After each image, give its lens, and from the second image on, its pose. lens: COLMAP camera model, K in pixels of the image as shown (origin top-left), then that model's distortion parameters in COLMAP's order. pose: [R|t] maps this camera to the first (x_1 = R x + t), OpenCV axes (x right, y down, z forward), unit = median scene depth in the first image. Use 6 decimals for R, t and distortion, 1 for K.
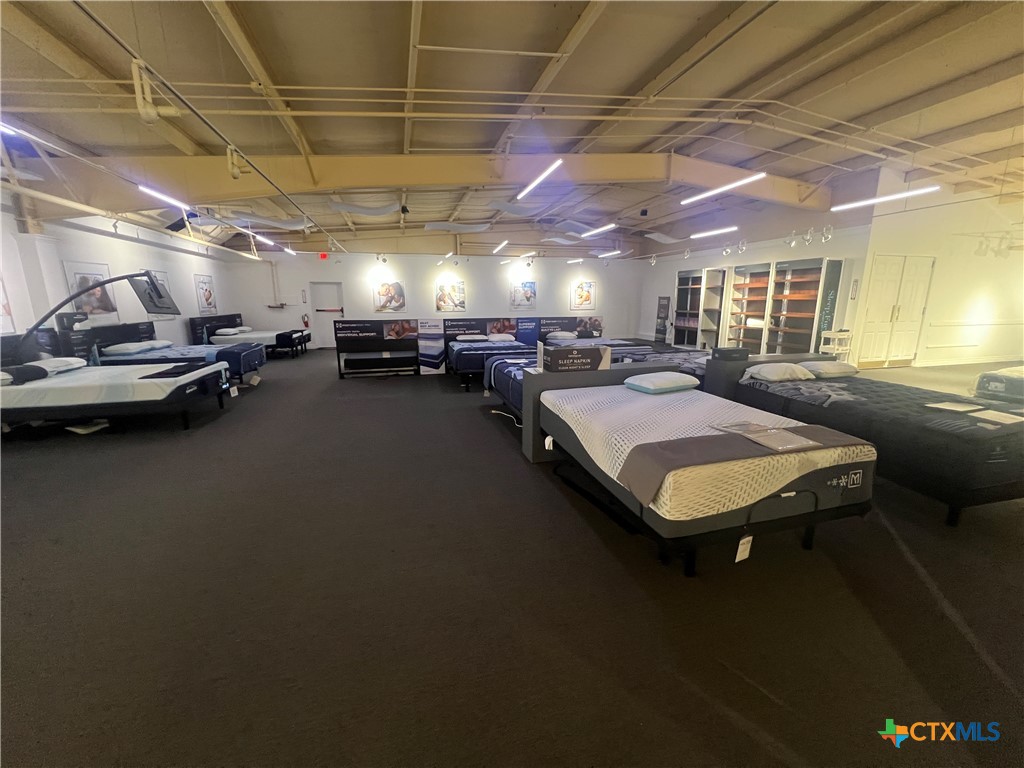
lens RADIAL K [[414.0, 0, 511.7], [0, 414.0, 385.8], [0, 0, 1]] dist [-0.001573, 0.000493]
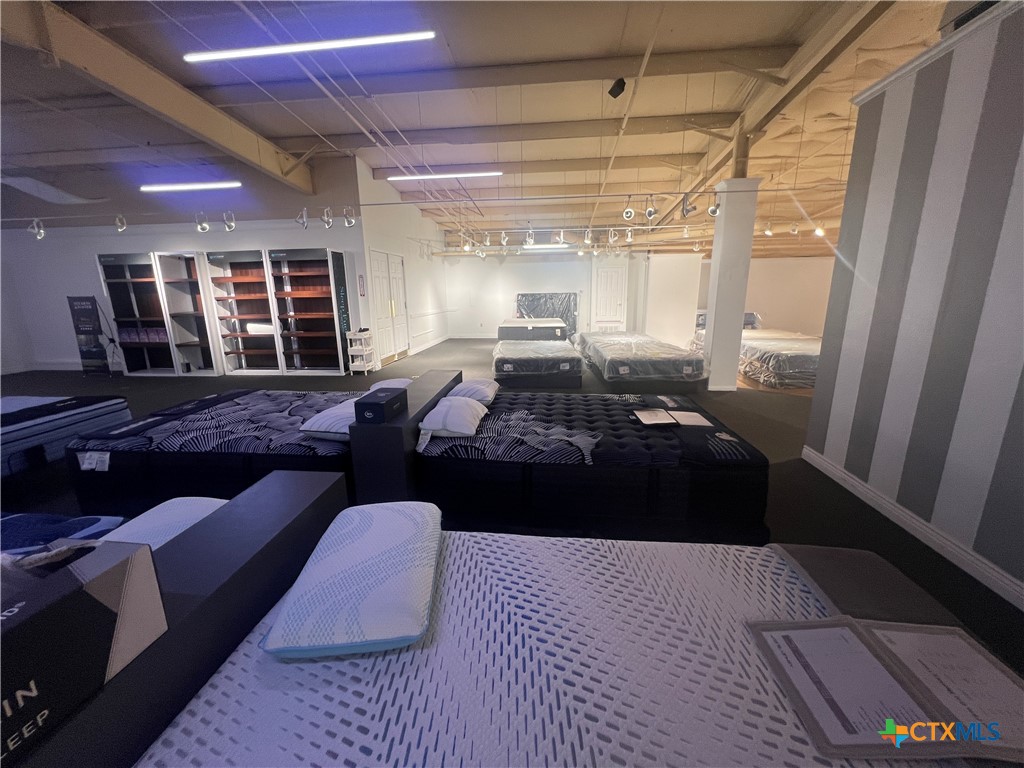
lens RADIAL K [[414.0, 0, 512.6], [0, 414.0, 384.8], [0, 0, 1]] dist [-0.001573, 0.000493]
pose [[0.374828, -0.211986, 0.902533, 0.047508], [0.205729, 0.968254, 0.141982, -0.060715], [-0.903980, 0.132459, 0.406541, 0.264435]]
